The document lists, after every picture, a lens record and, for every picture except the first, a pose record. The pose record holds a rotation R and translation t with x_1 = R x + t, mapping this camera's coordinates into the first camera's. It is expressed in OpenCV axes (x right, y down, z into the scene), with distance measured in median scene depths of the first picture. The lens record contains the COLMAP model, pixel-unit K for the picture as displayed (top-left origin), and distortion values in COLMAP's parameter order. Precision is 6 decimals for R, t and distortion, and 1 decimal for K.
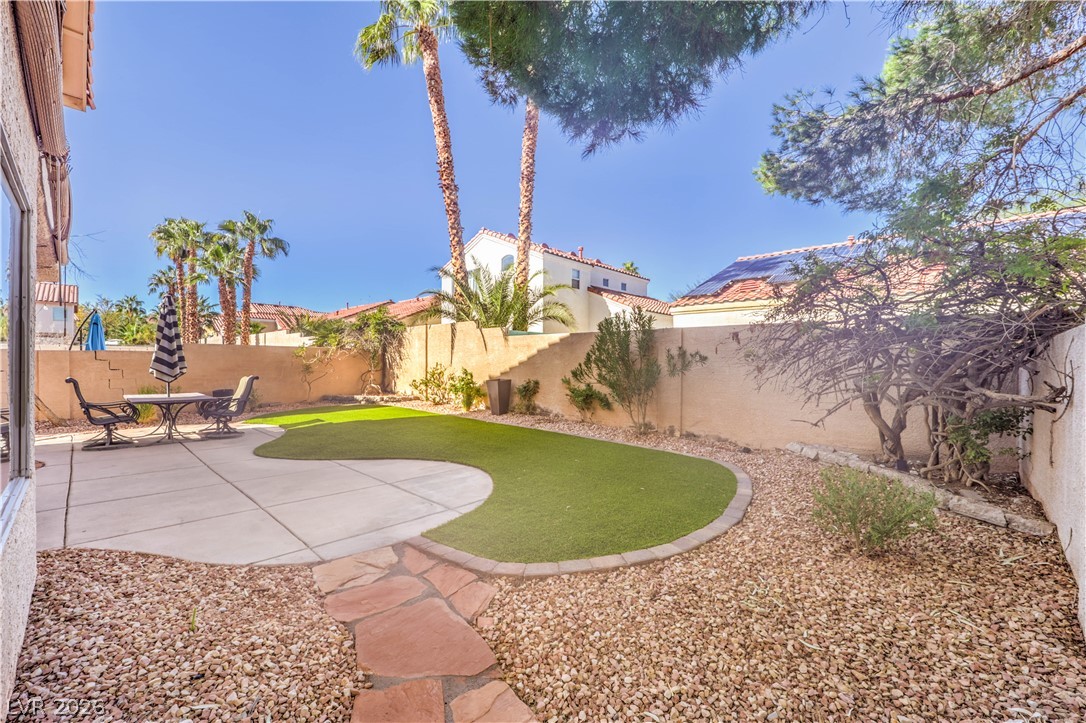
lens RADIAL K [[444.6, 0, 551.5], [0, 444.6, 359.7], [0, 0, 1]] dist [-0.000049, 0.000078]
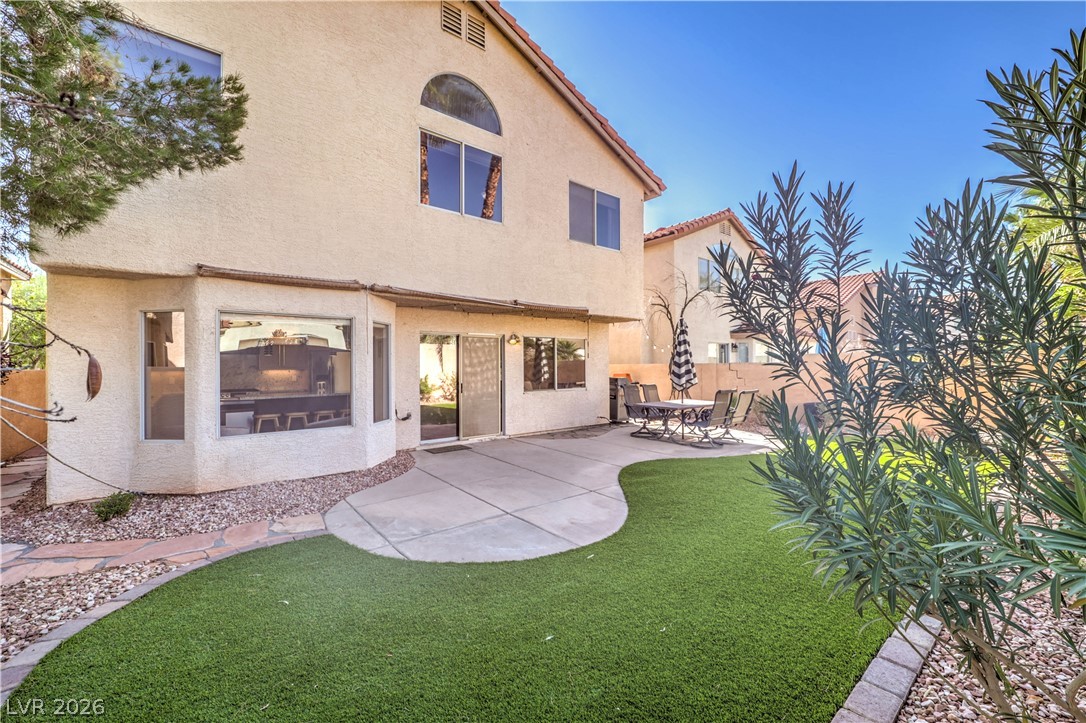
lens RADIAL K [[444.6, 0, 536.1], [0, 444.6, 357.2], [0, 0, 1]] dist [-0.000049, 0.000078]
pose [[-0.118169, -0.004542, -0.992983, 0.664702], [-0.007772, 0.999963, -0.003649, -0.058565], [0.992963, 0.007286, -0.118200, 1.385950]]
